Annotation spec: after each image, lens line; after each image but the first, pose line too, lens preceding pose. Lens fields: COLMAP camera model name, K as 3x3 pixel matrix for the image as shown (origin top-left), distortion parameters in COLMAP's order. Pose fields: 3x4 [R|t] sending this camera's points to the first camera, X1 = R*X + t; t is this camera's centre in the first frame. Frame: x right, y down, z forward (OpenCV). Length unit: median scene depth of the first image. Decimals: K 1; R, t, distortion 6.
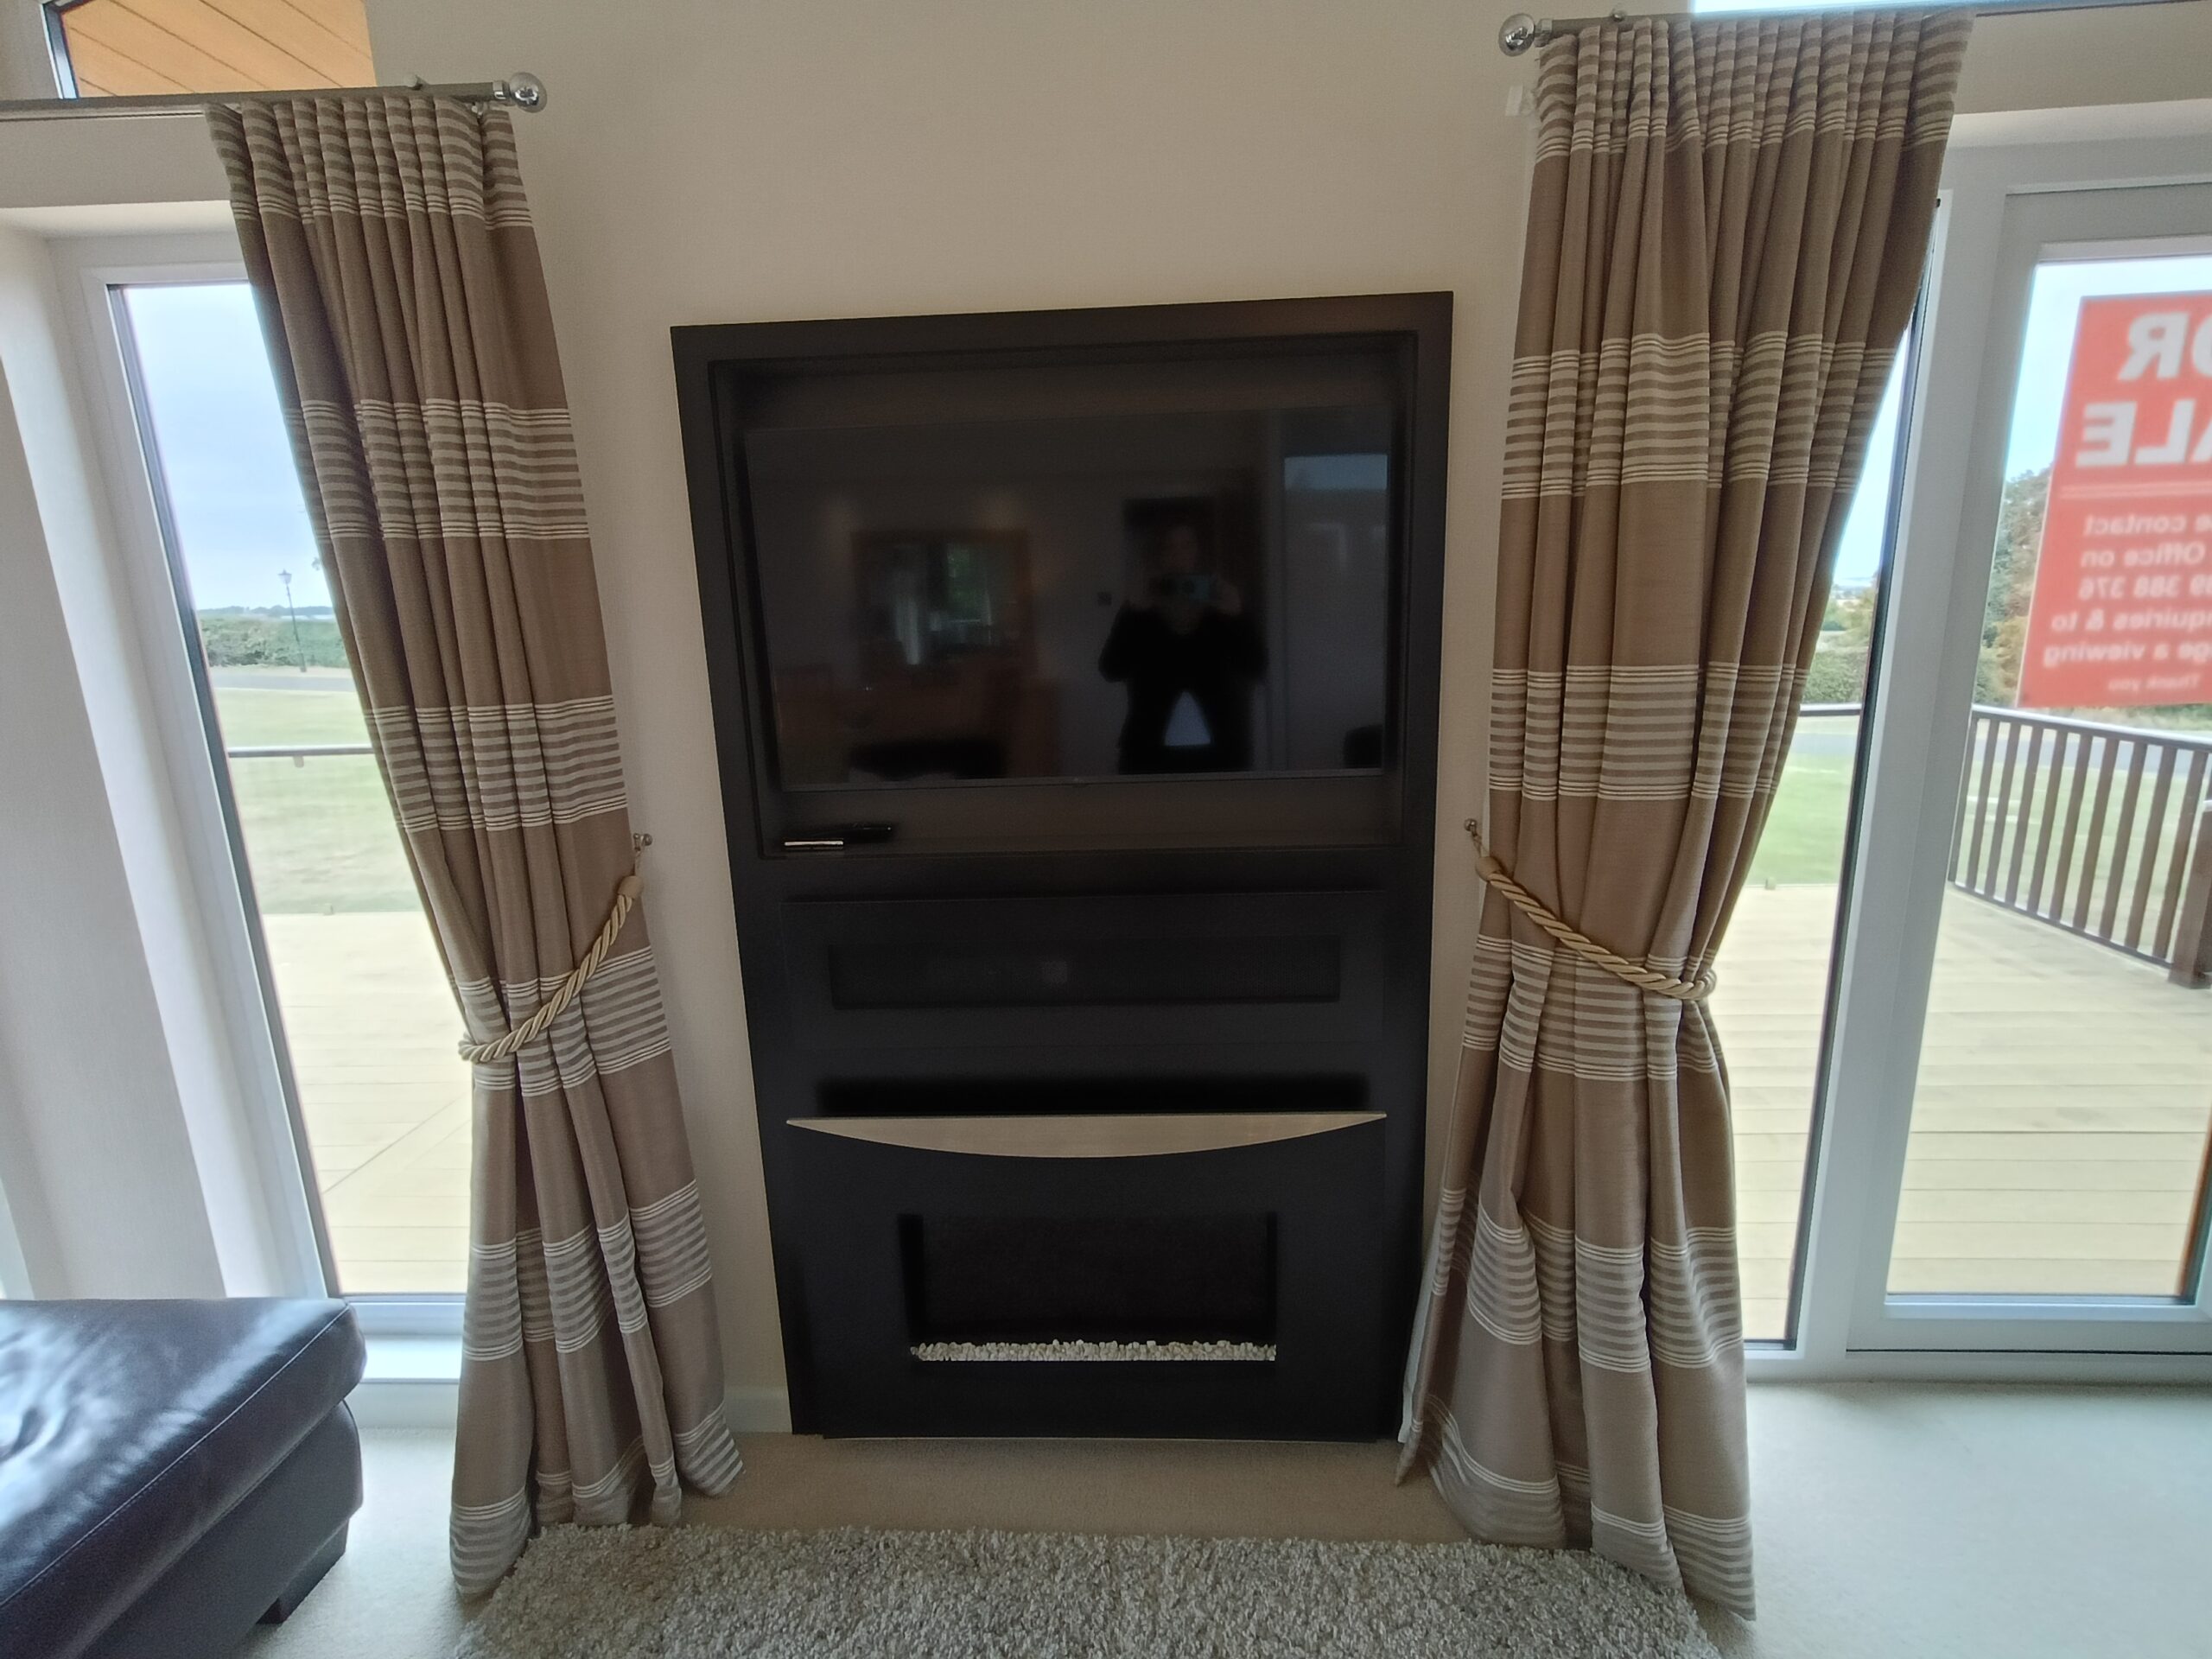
lens RADIAL K [[1046.0, 0, 1117.4], [0, 1046.0, 820.4], [0, 0, 1]] dist [-0.005845, 0.006640]
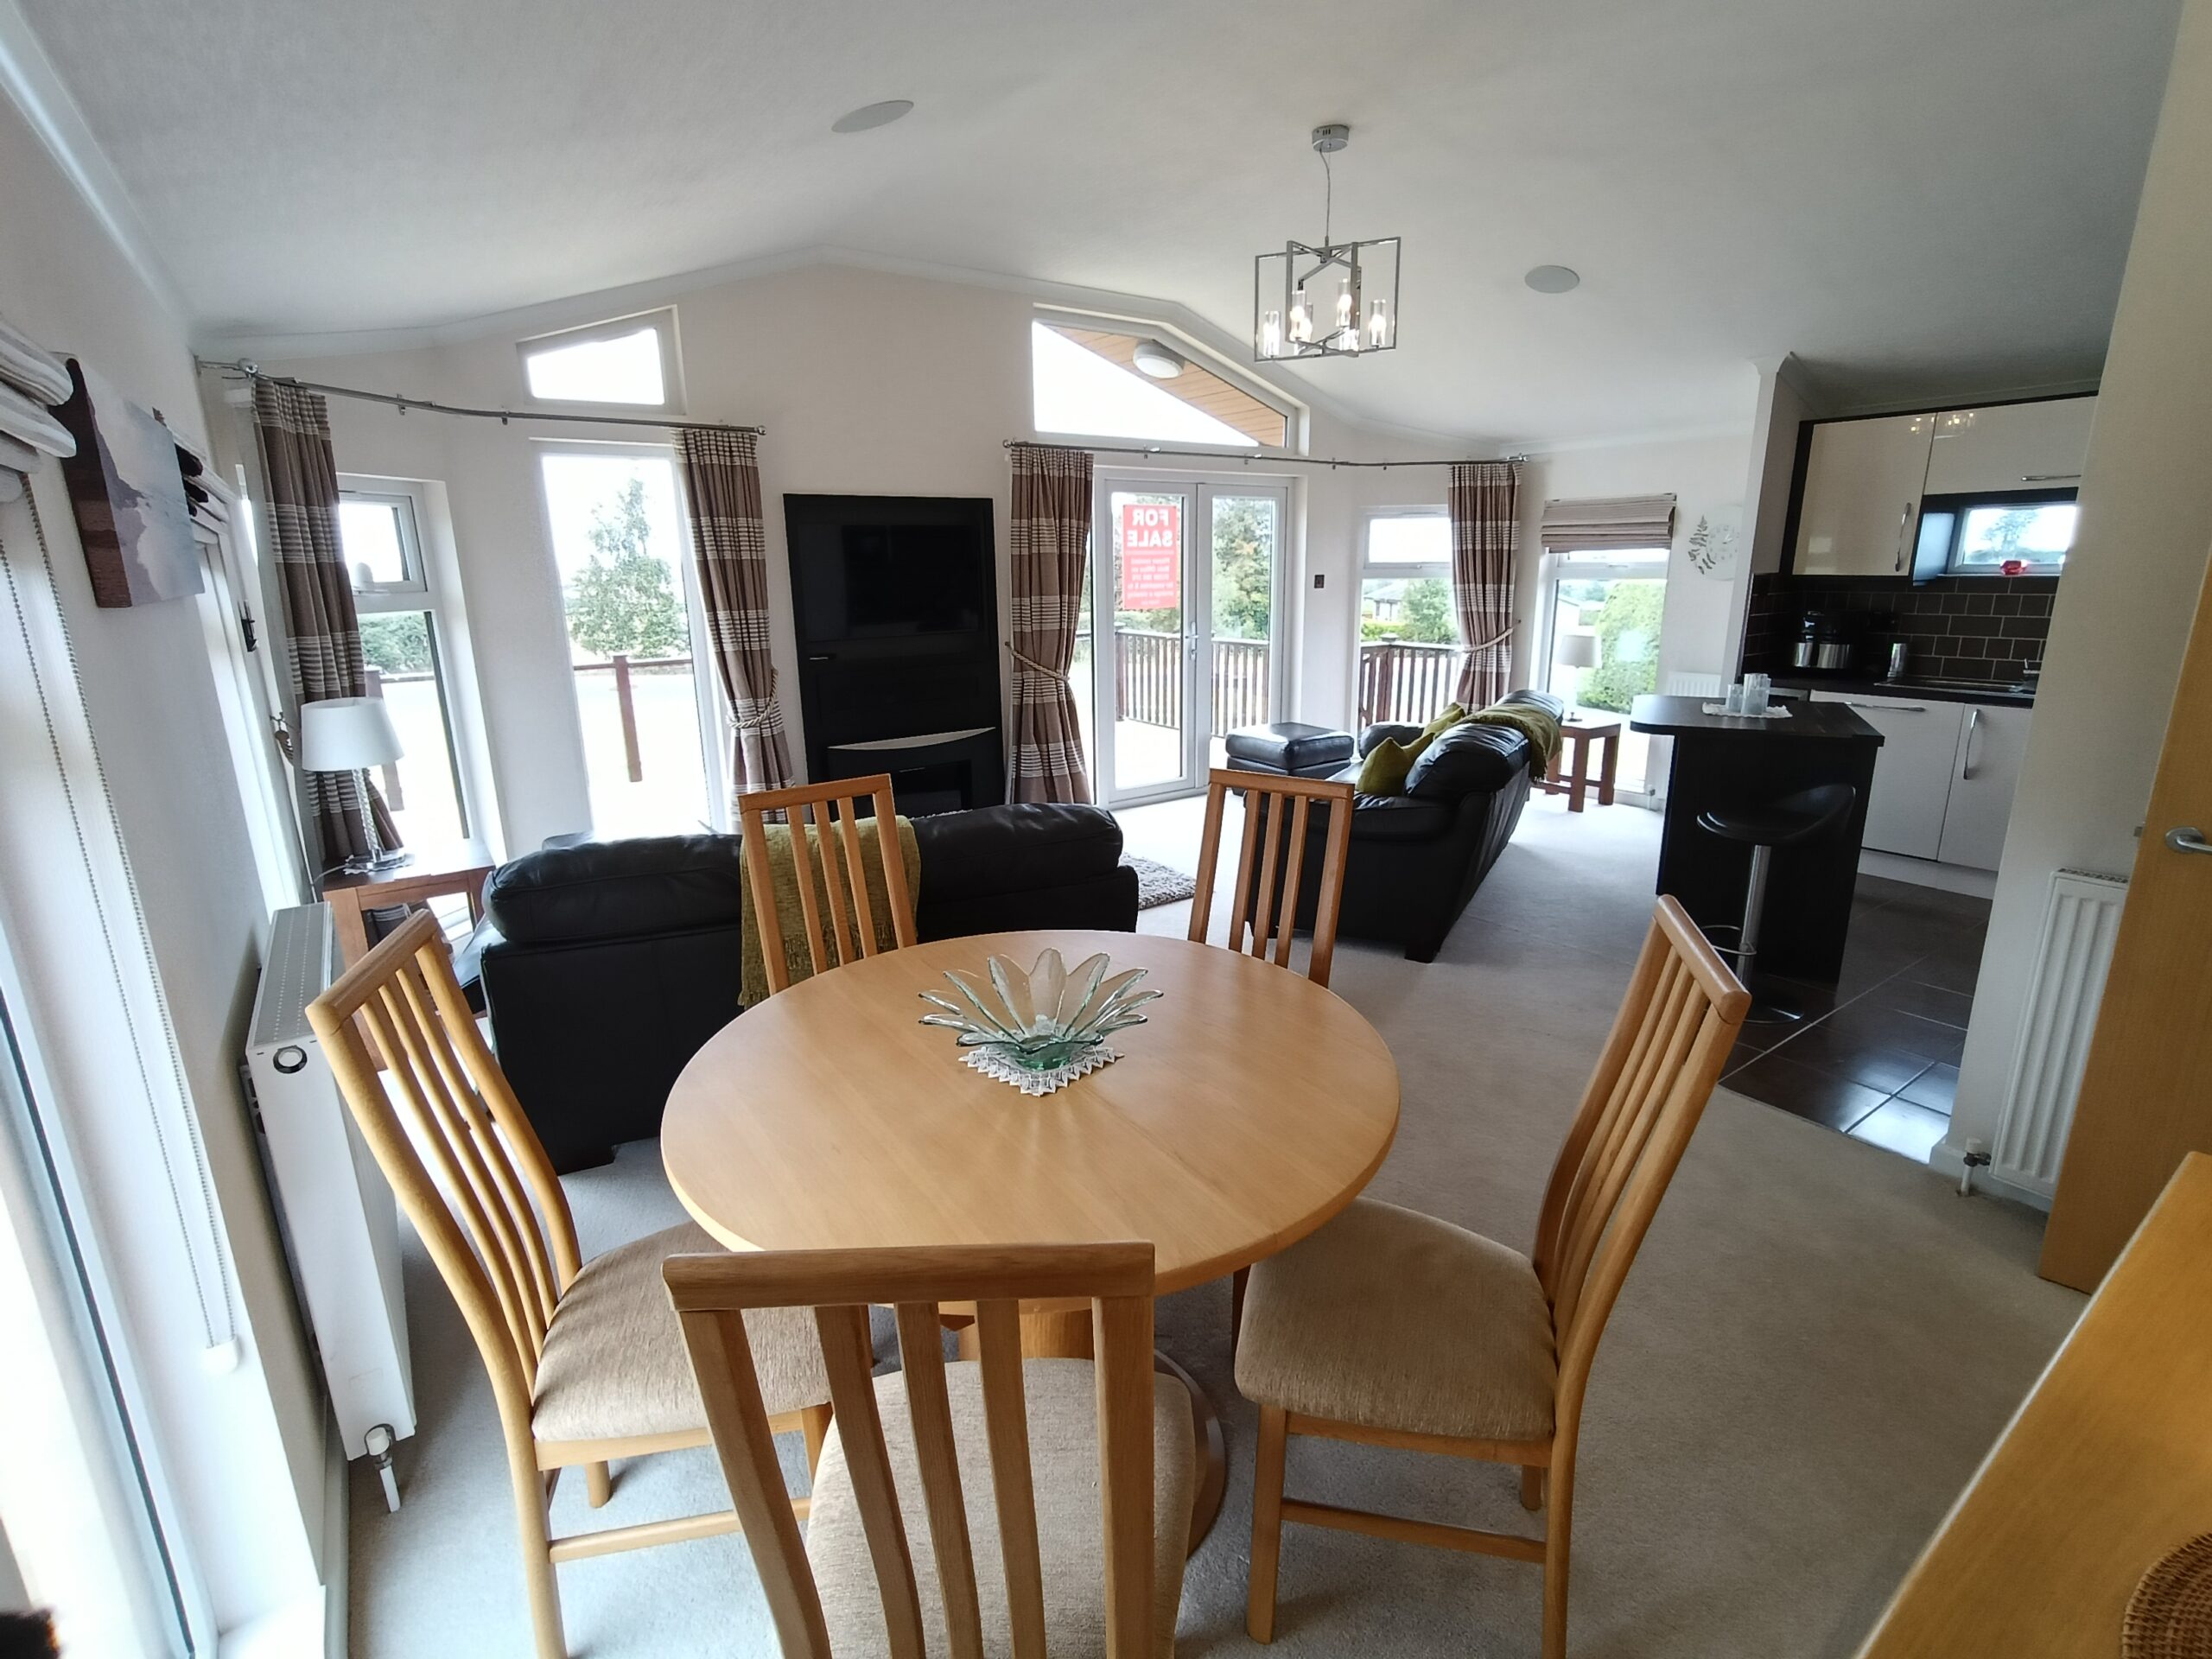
lens RADIAL K [[1046.0, 0, 1116.2], [0, 1046.0, 816.7], [0, 0, 1]] dist [-0.005845, 0.006640]
pose [[0.787574, -0.129177, 0.602528, -1.688892], [0.117907, 0.991305, 0.058410, 0.453299], [-0.604835, 0.025040, 0.795957, -2.173387]]
